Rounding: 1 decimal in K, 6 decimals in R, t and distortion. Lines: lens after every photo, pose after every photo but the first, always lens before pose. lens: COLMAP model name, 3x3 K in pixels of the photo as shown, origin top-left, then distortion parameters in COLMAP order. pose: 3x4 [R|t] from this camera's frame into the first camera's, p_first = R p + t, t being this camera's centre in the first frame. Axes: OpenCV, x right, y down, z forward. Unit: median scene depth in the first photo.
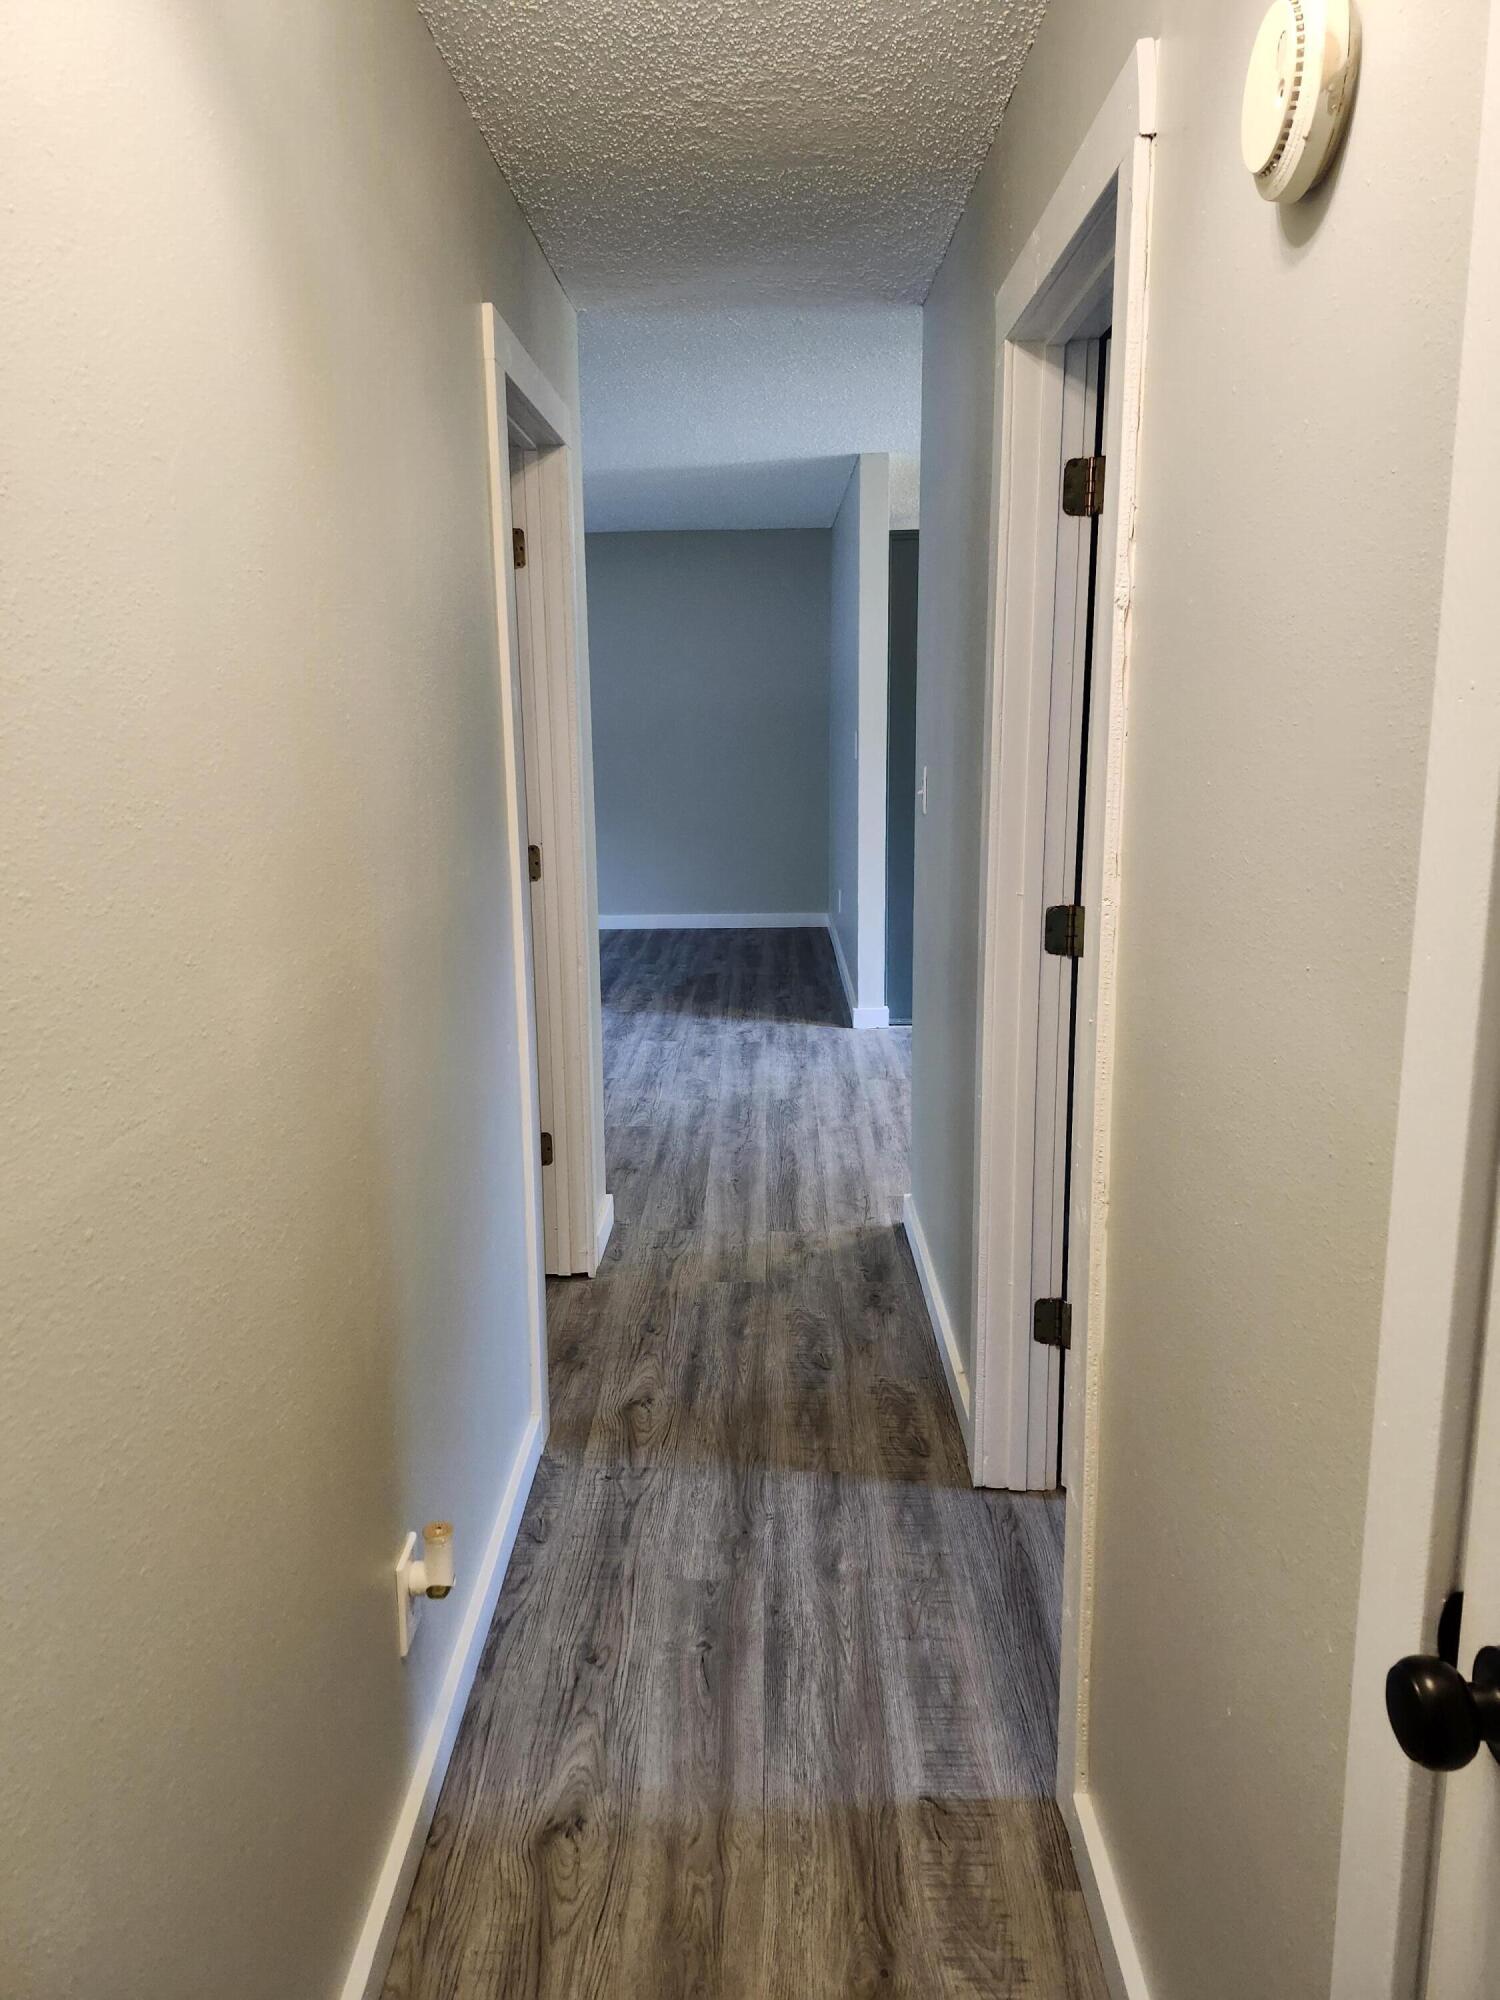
lens RADIAL K [[1409.6, 0, 748.4], [0, 1409.6, 996.6], [0, 0, 1]] dist [0.066392, -0.038763]
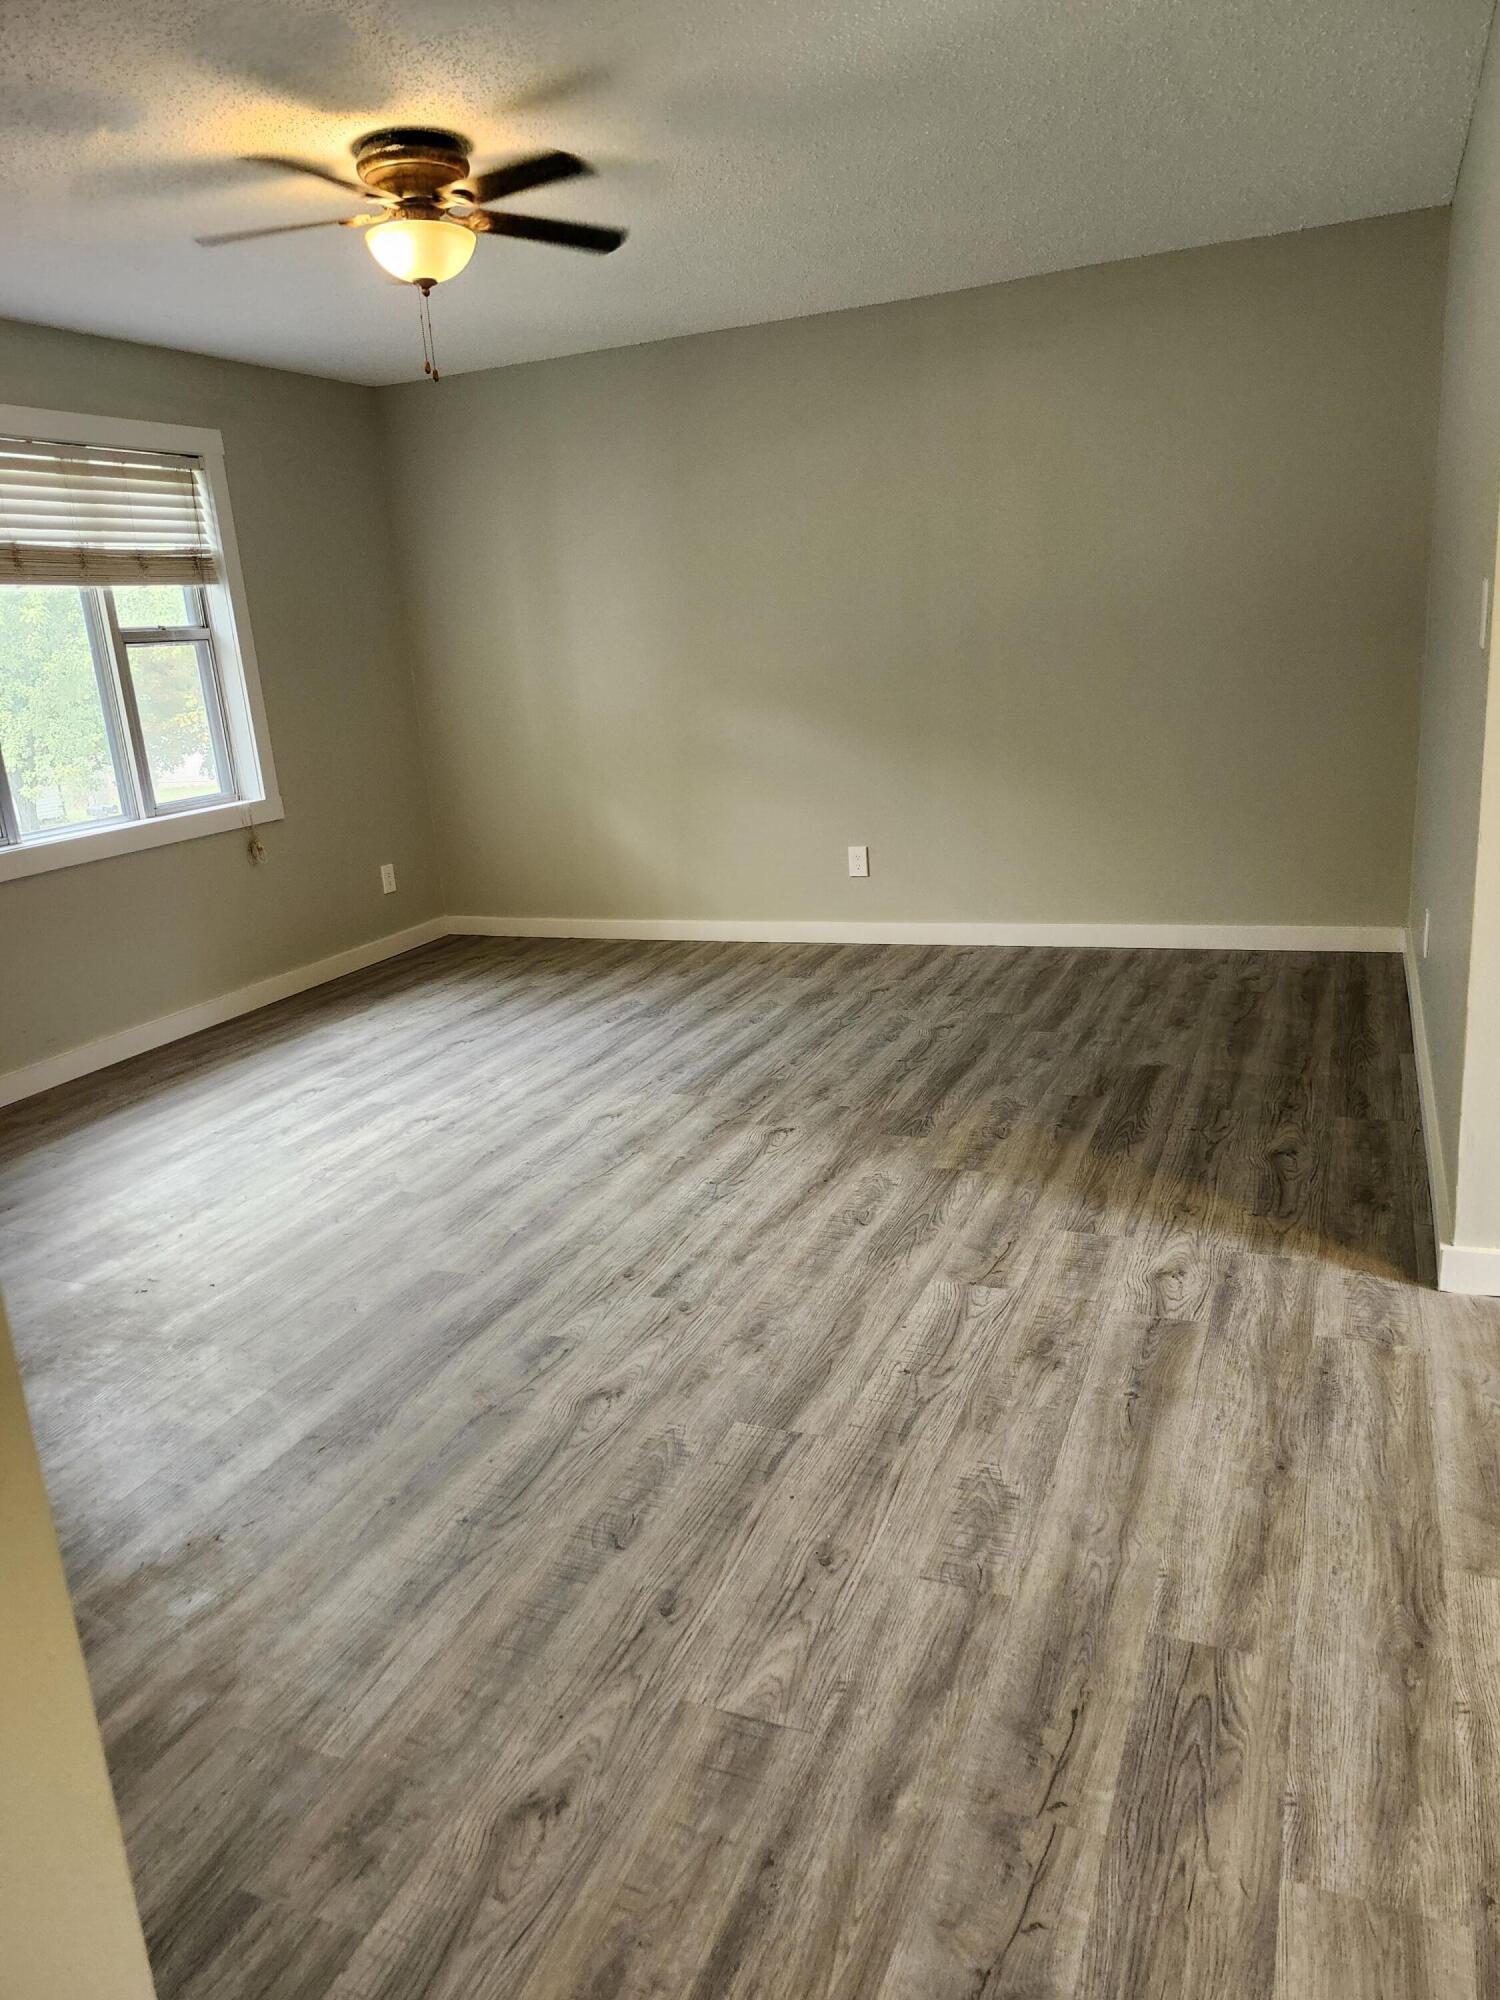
lens RADIAL K [[1409.6, 0, 754.2], [0, 1409.6, 995.2], [0, 0, 1]] dist [0.066392, -0.038763]
pose [[0.927786, 0.052673, -0.369375, 0.036502], [-0.028697, 0.997126, 0.070110, -0.088326], [0.372006, -0.054447, 0.926632, 0.510327]]
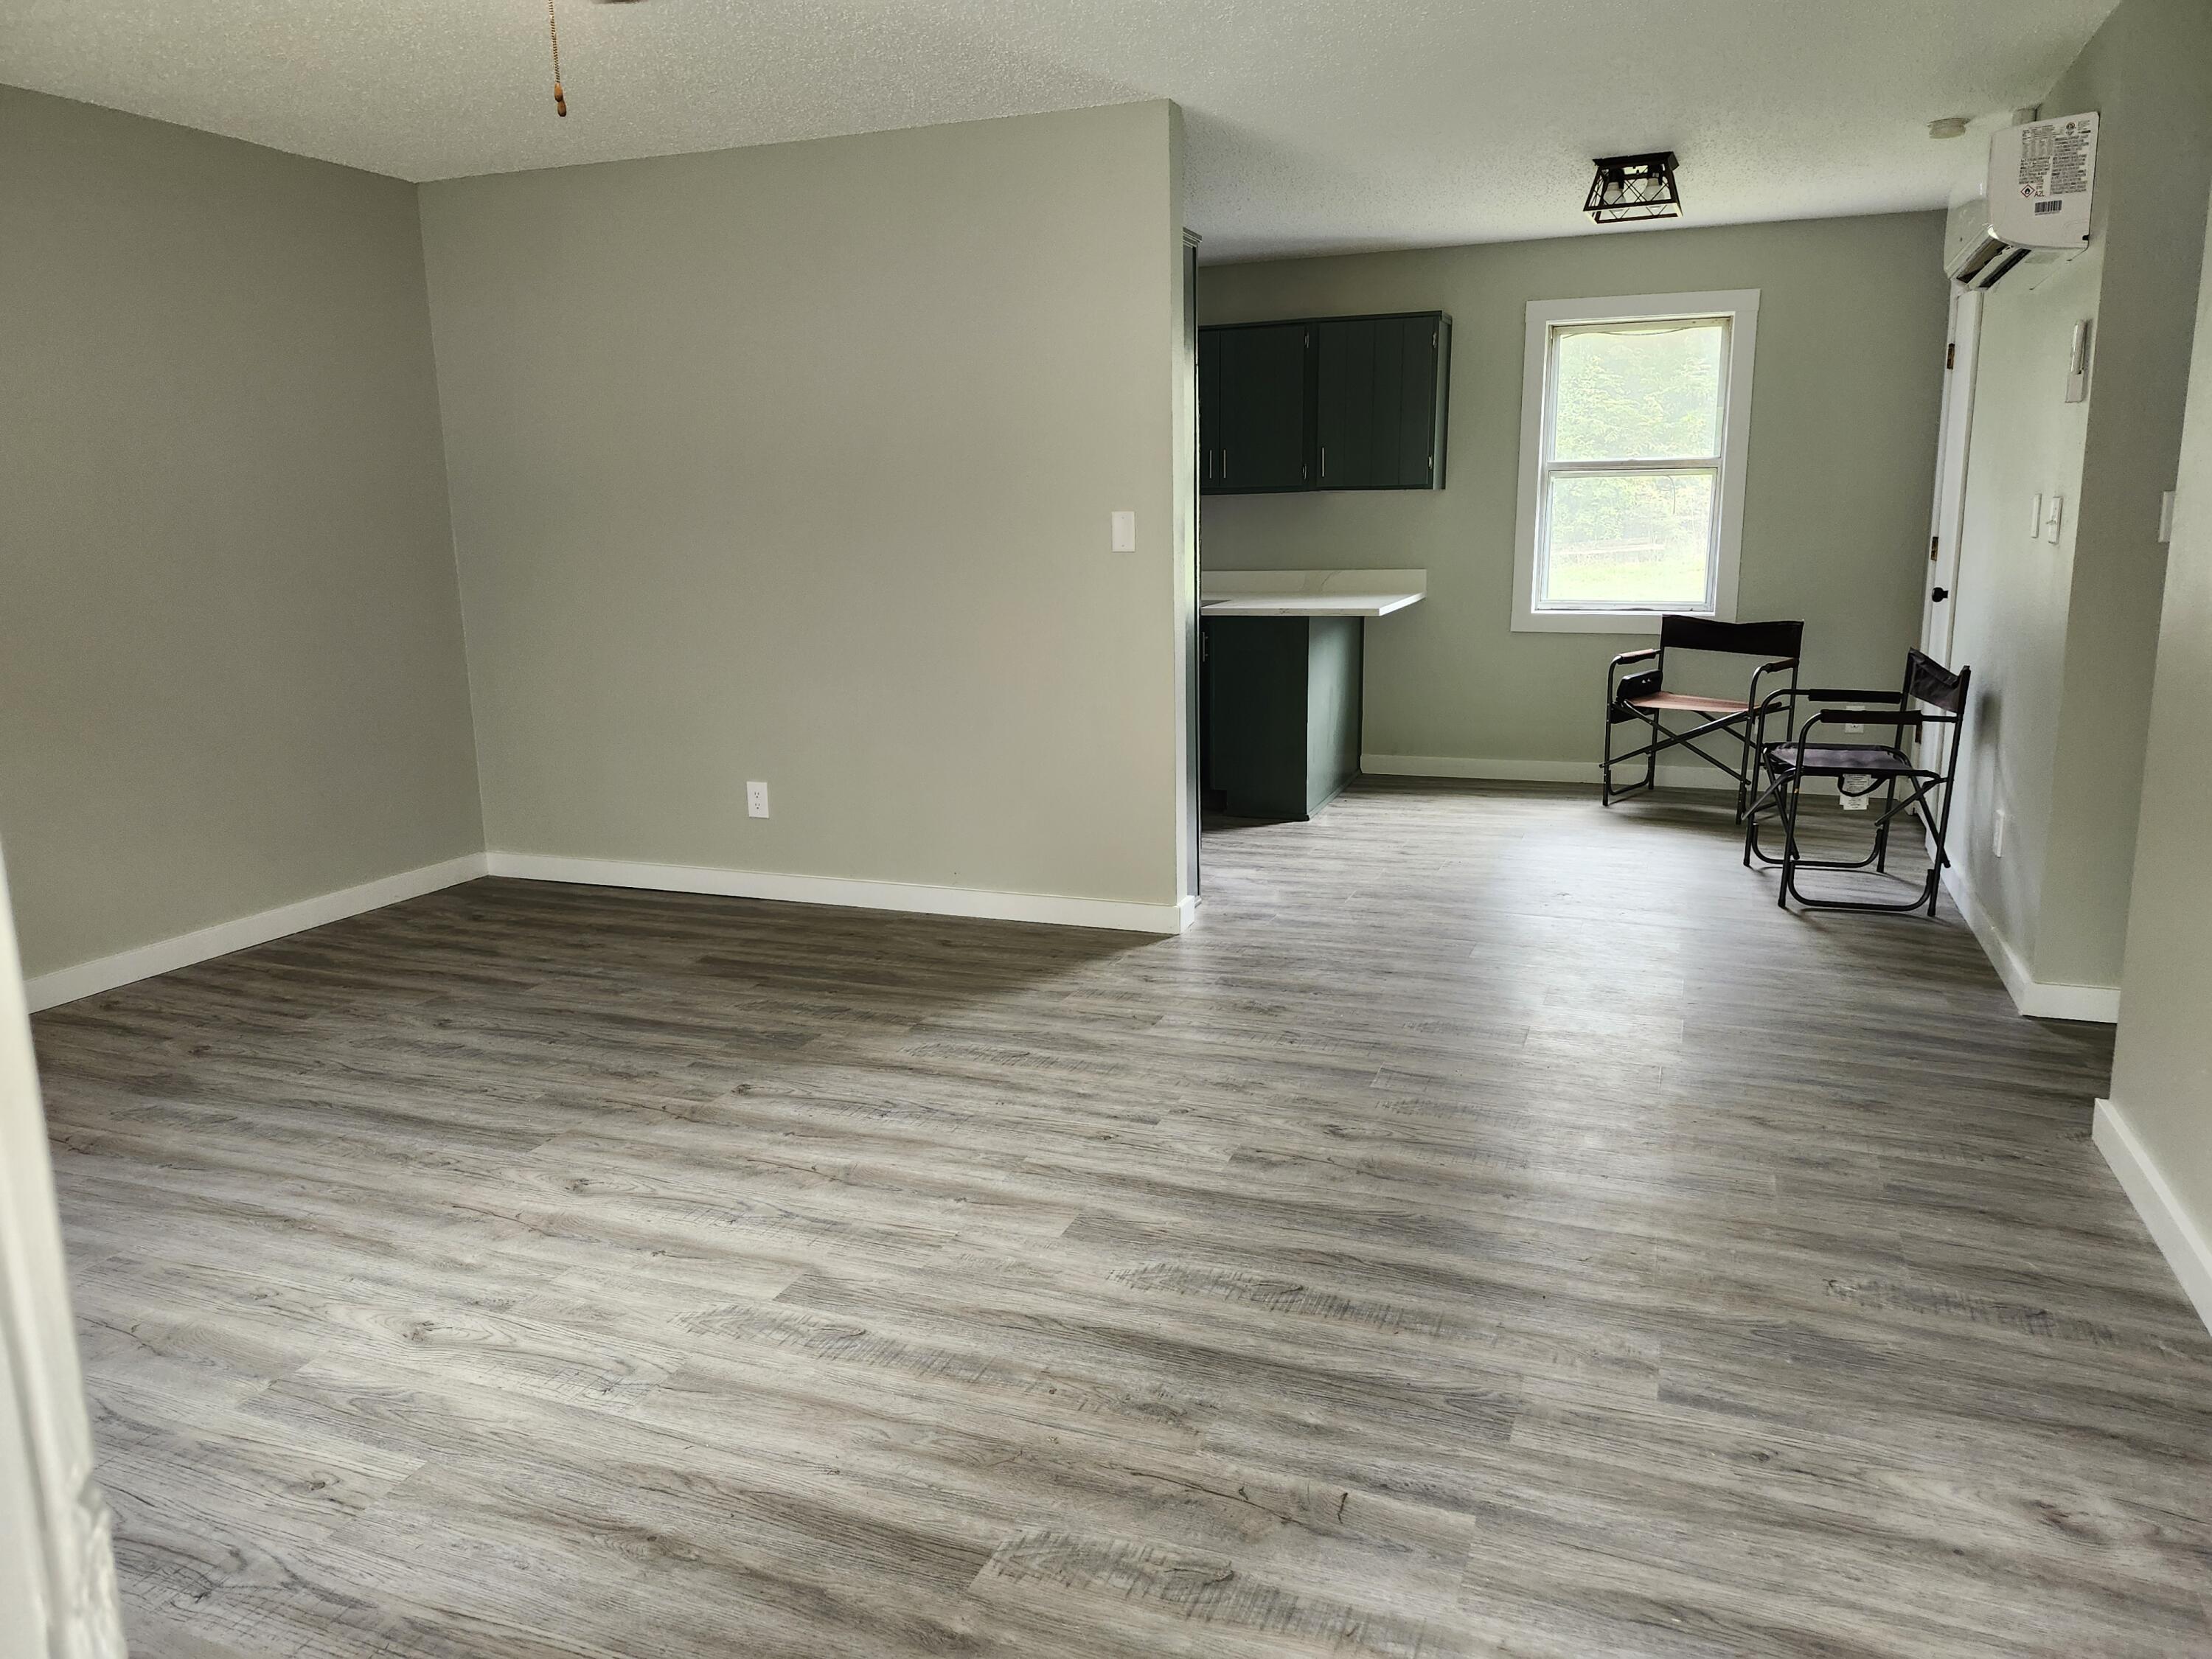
lens RADIAL K [[1559.0, 0, 1110.1], [0, 1559.0, 834.8], [0, 0, 1]] dist [0.066392, -0.038763]
pose [[0.337518, -0.175411, 0.924831, -0.605742], [0.210740, 0.971627, 0.107376, -0.109472], [-0.917426, 0.158658, 0.364908, 0.720492]]
